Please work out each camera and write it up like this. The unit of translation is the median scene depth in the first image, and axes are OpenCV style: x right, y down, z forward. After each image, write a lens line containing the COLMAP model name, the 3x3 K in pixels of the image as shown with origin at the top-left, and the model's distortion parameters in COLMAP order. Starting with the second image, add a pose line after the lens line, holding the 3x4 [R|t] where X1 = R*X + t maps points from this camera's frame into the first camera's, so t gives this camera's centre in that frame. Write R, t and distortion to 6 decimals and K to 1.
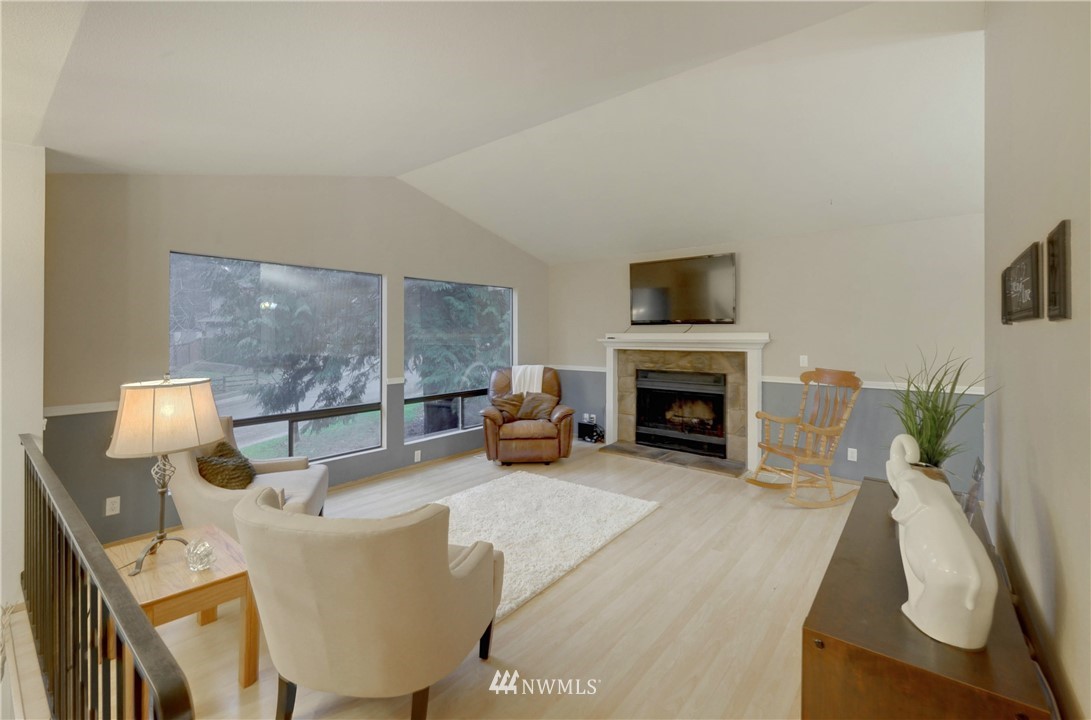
lens RADIAL K [[467.7, 0, 542.0], [0, 467.7, 335.4], [0, 0, 1]] dist [0.000741, -0.000015]
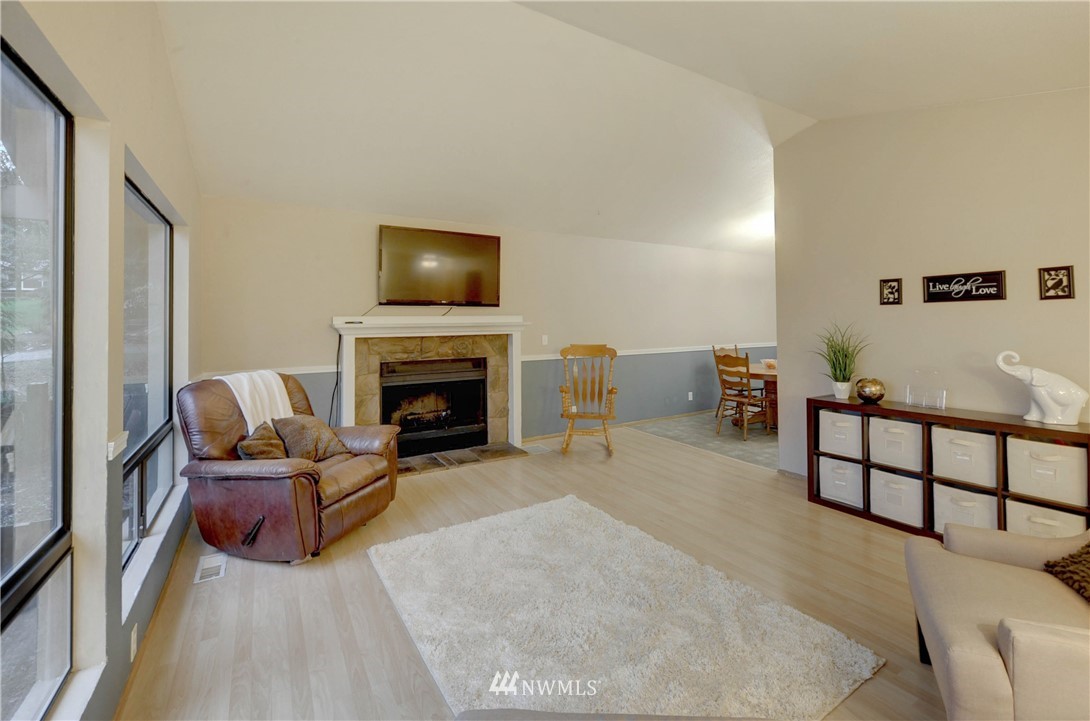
lens RADIAL K [[467.3, 0, 541.5], [0, 467.3, 335.9], [0, 0, 1]] dist [0.000741, -0.000015]
pose [[0.350797, -0.031500, 0.935922, -0.453482], [0.012708, 0.999502, 0.028877, 0.010105], [-0.936365, 0.001764, 0.351023, 0.523440]]
